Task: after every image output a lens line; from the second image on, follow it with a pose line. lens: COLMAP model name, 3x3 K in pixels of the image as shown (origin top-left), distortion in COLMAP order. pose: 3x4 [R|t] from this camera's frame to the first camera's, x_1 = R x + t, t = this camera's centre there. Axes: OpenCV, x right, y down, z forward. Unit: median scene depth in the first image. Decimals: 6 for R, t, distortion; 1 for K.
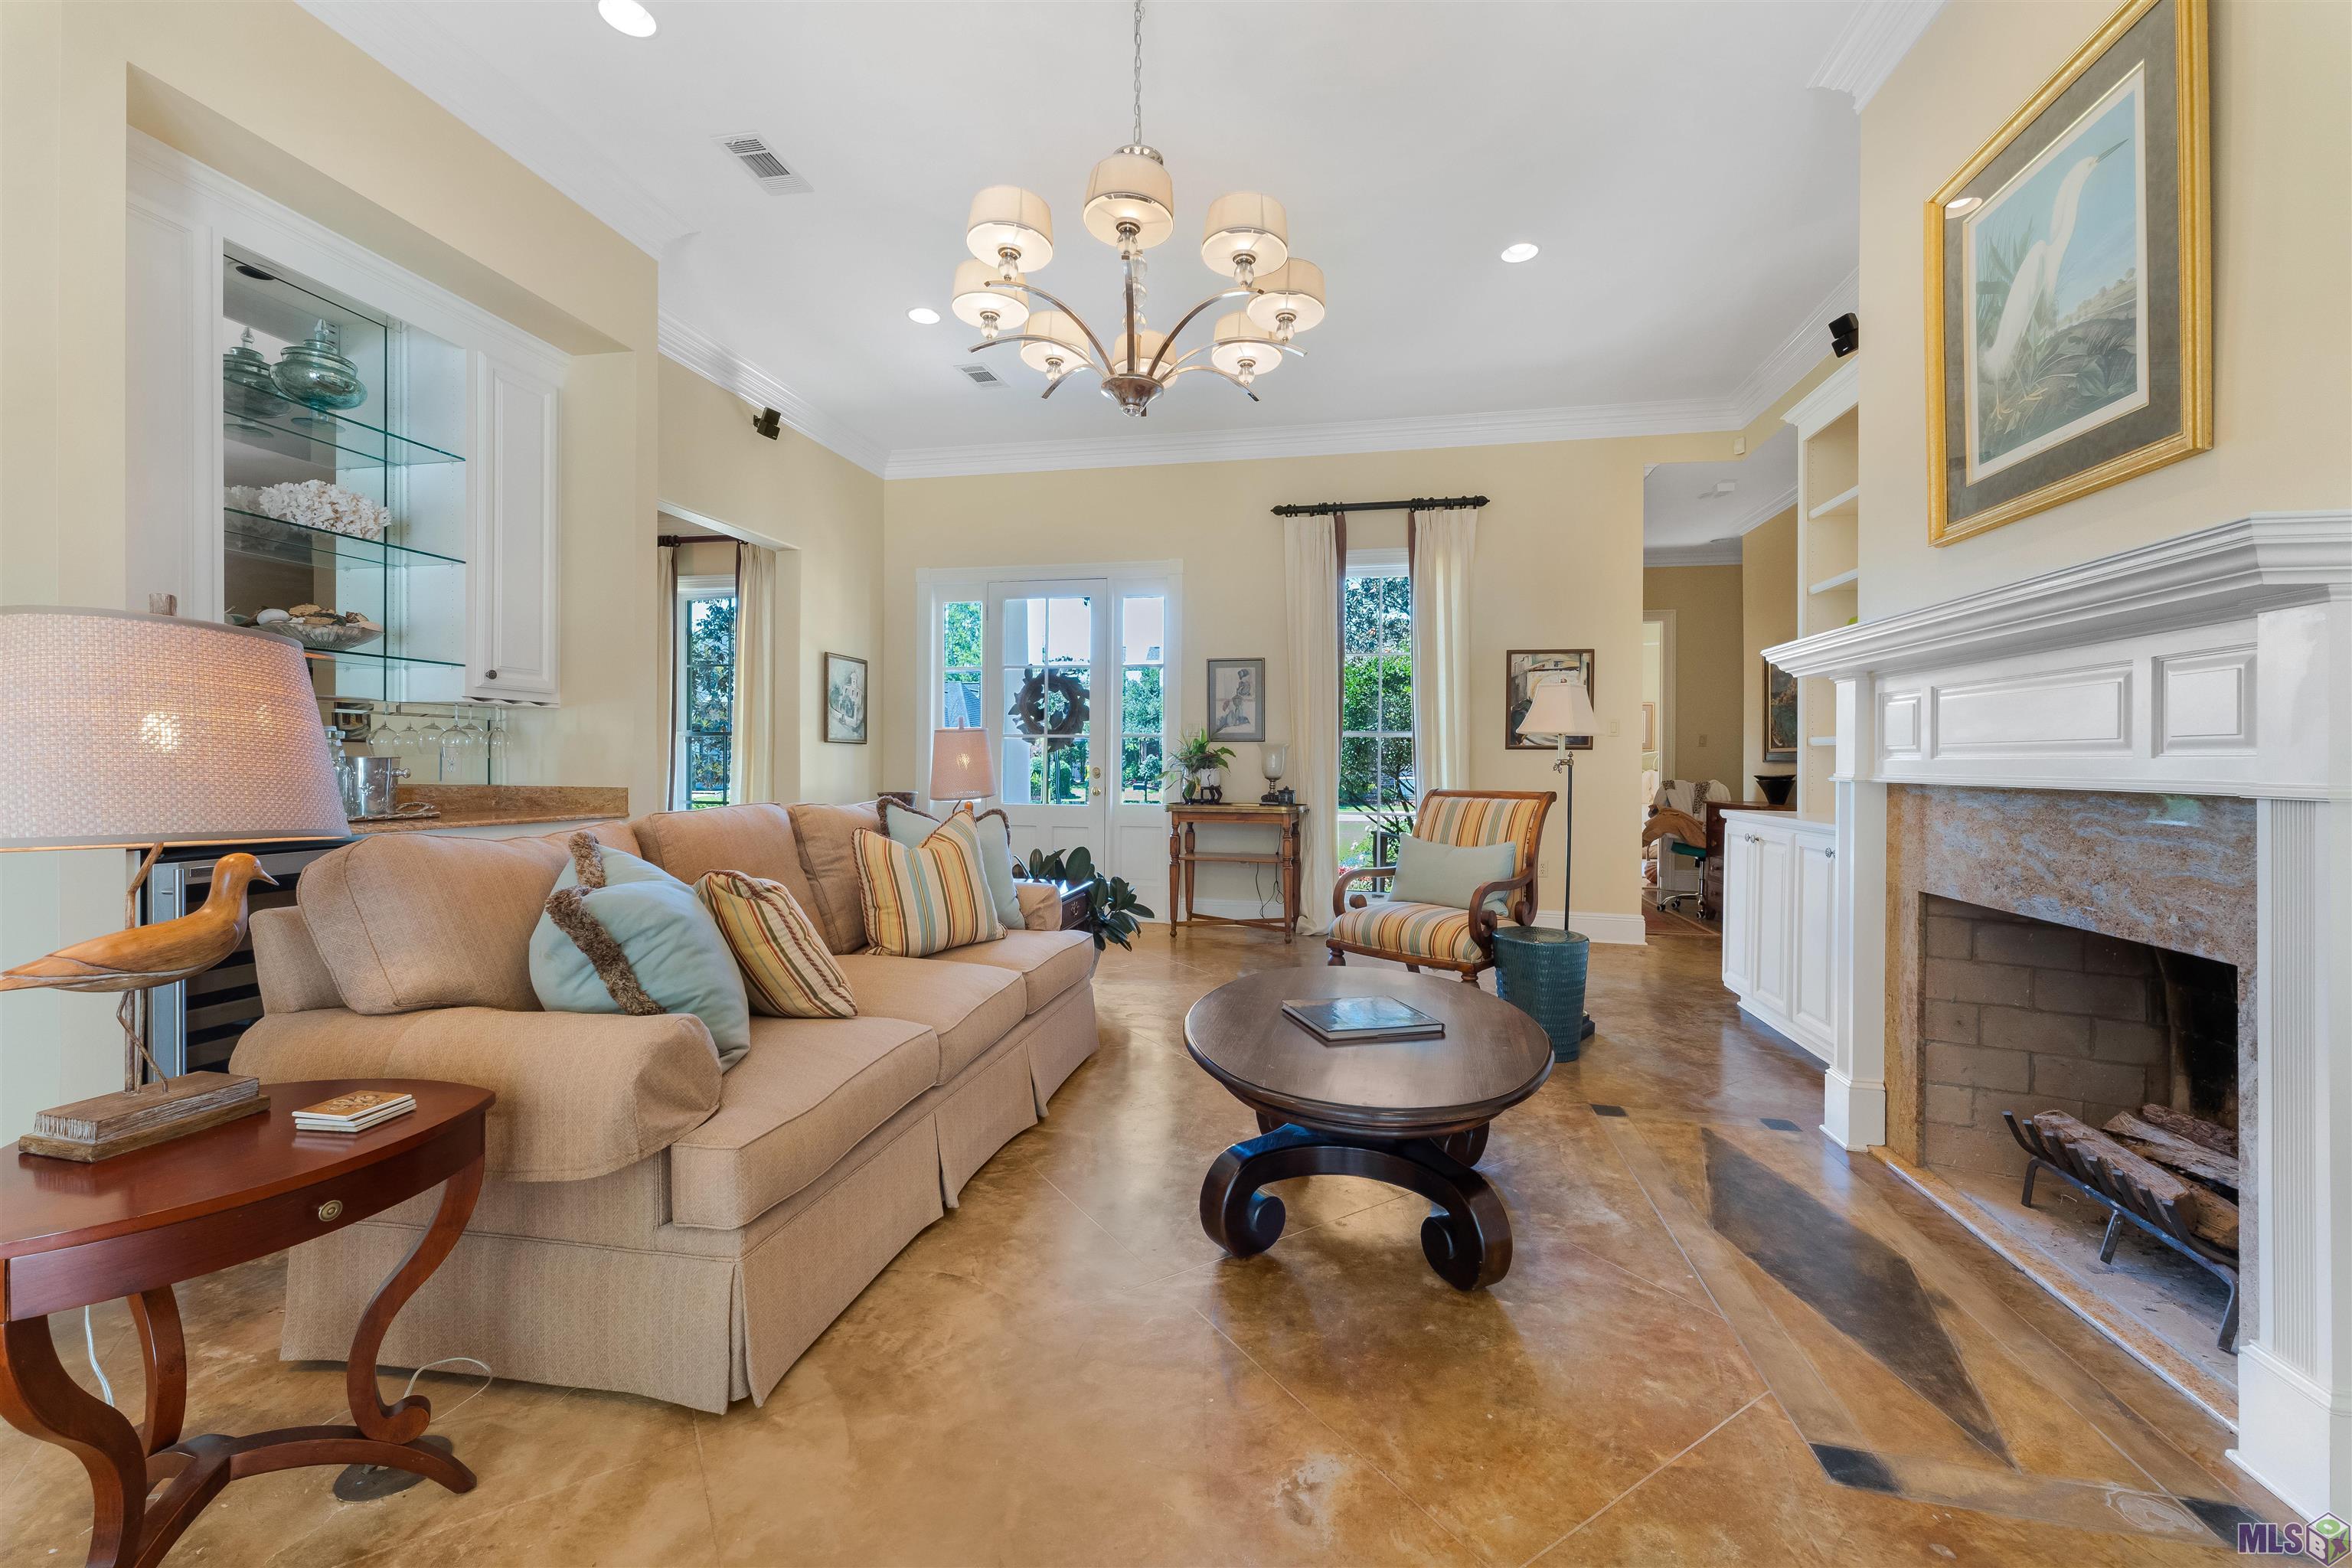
lens RADIAL K [[929.4, 0, 1178.4], [0, 929.4, 749.3], [0, 0, 1]] dist [0.000436, 0.000063]
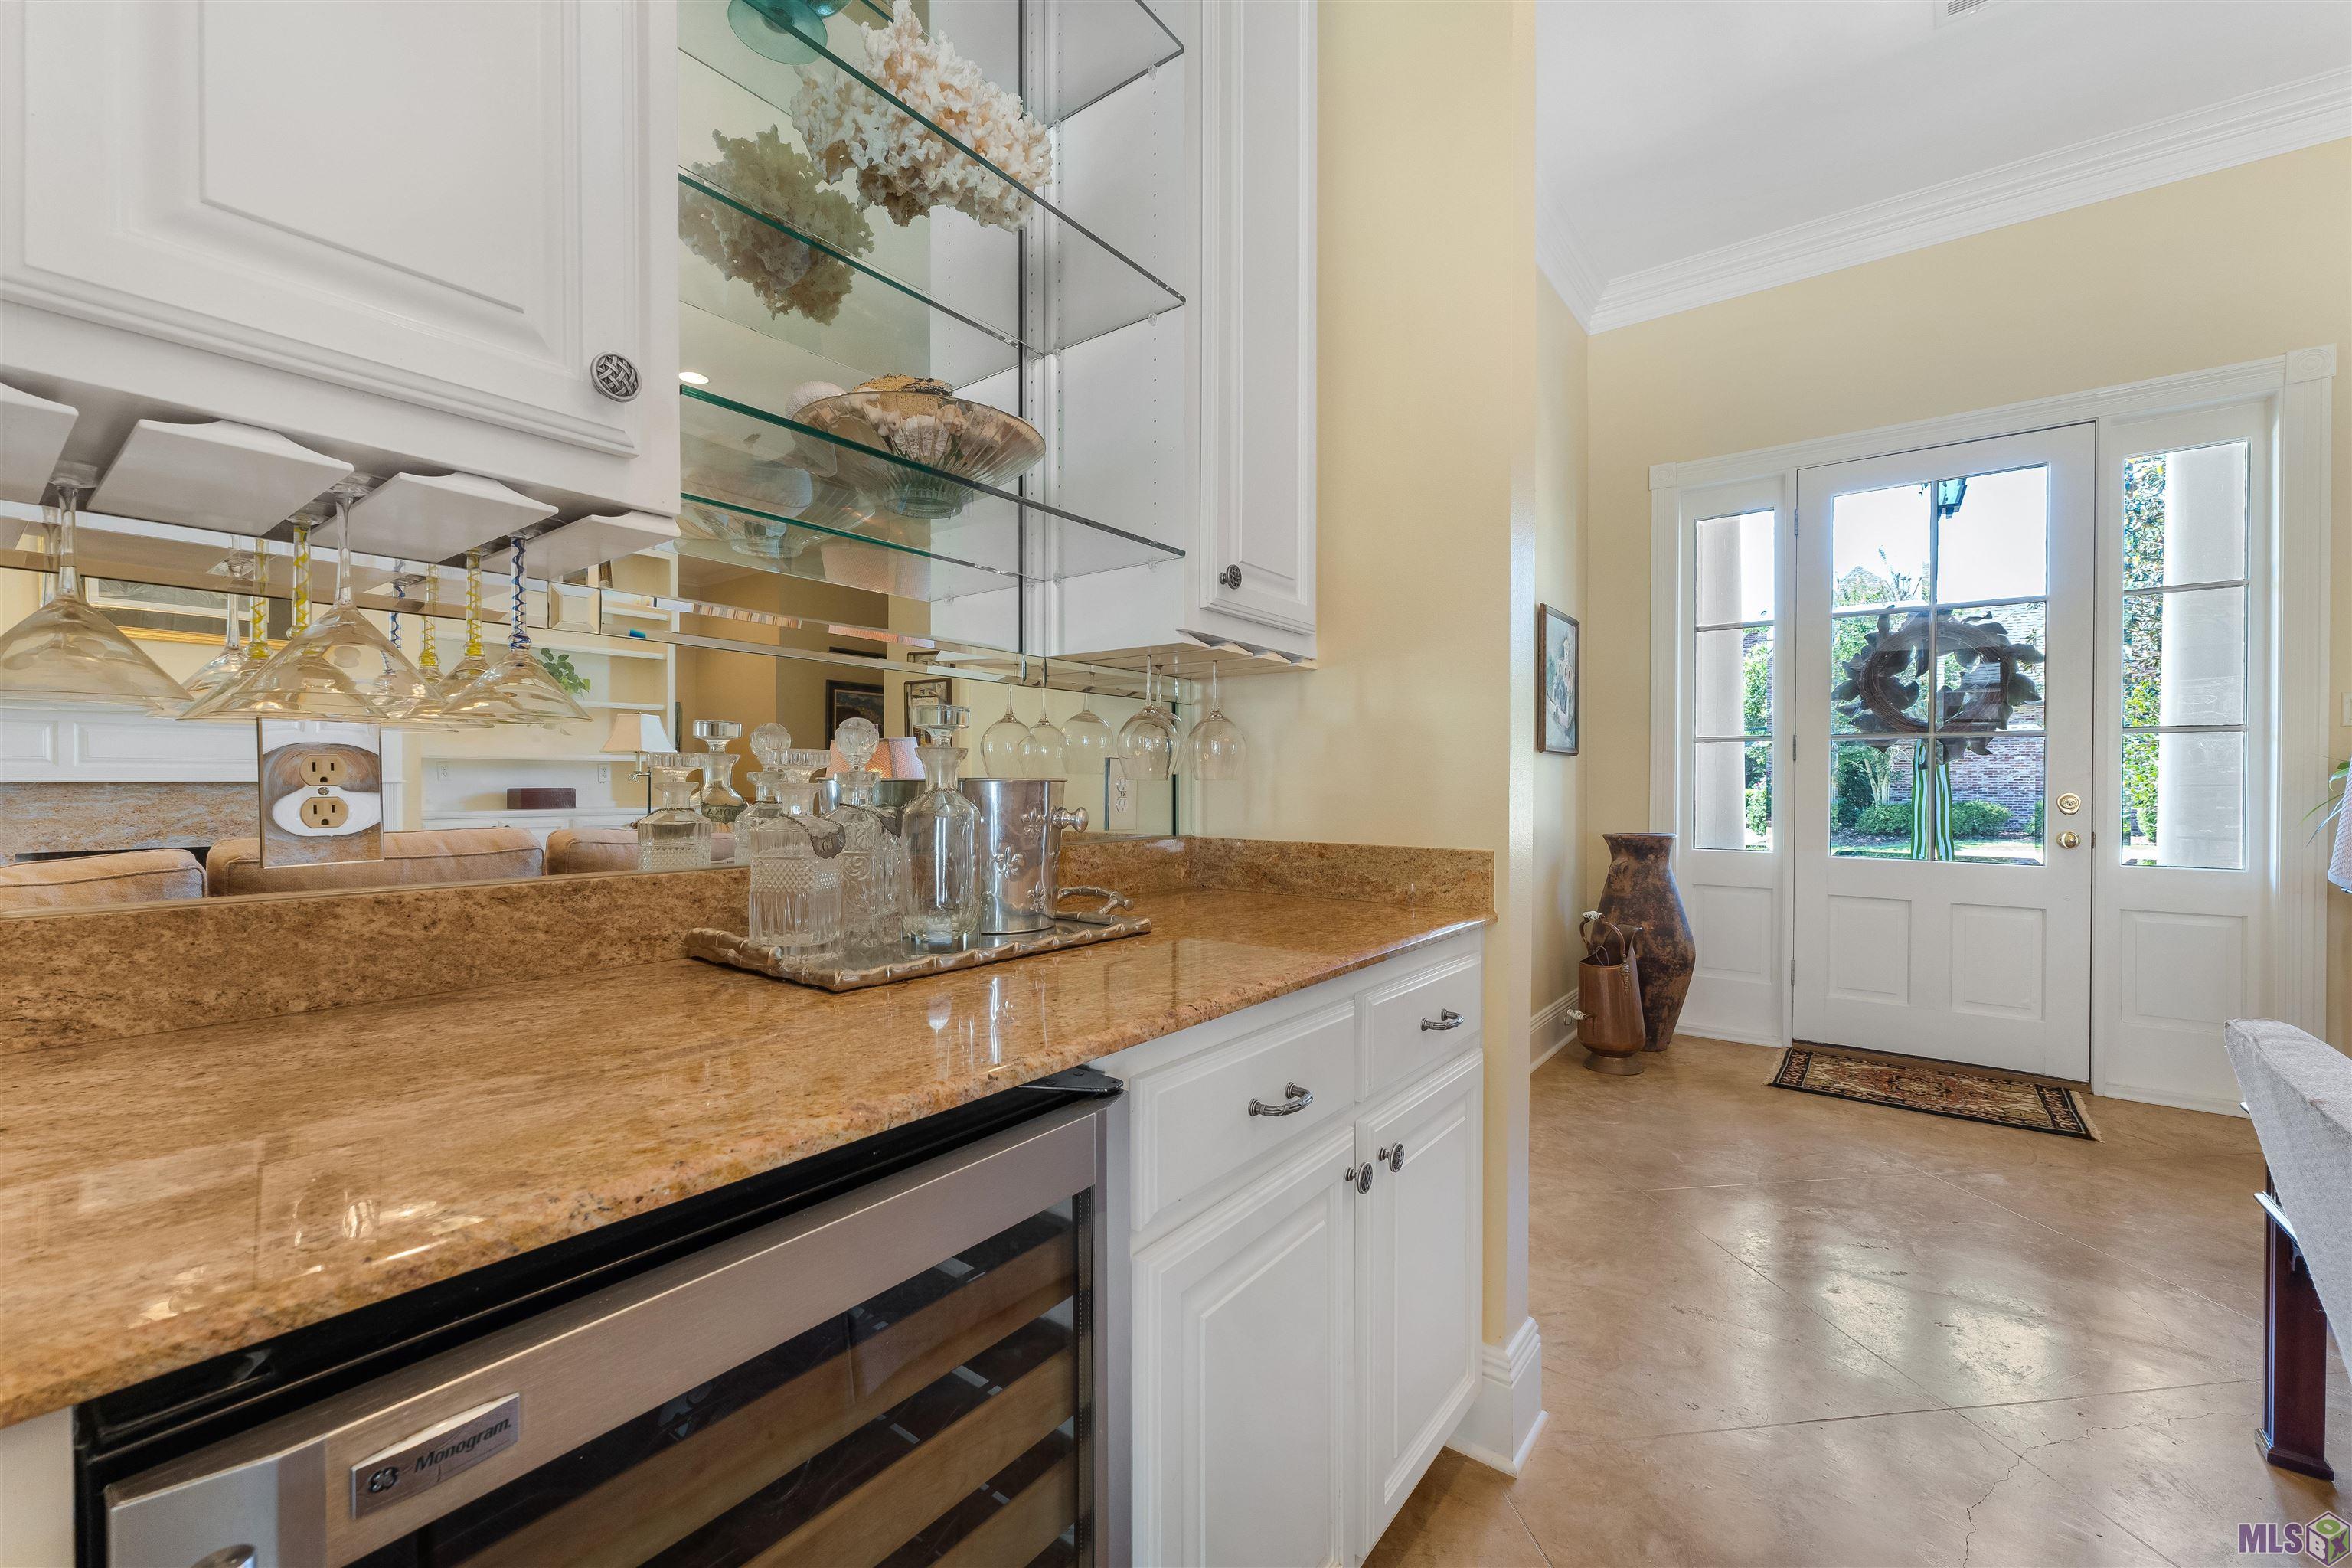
lens RADIAL K [[946.4, 0, 1174.6], [0, 946.4, 777.4], [0, 0, 1]] dist [0.000044, 0.000057]
pose [[0.894538, -0.003467, -0.446978, -0.604256], [0.007698, 0.999941, 0.007649, 0.004724], [0.446926, -0.010283, 0.894512, 0.645315]]
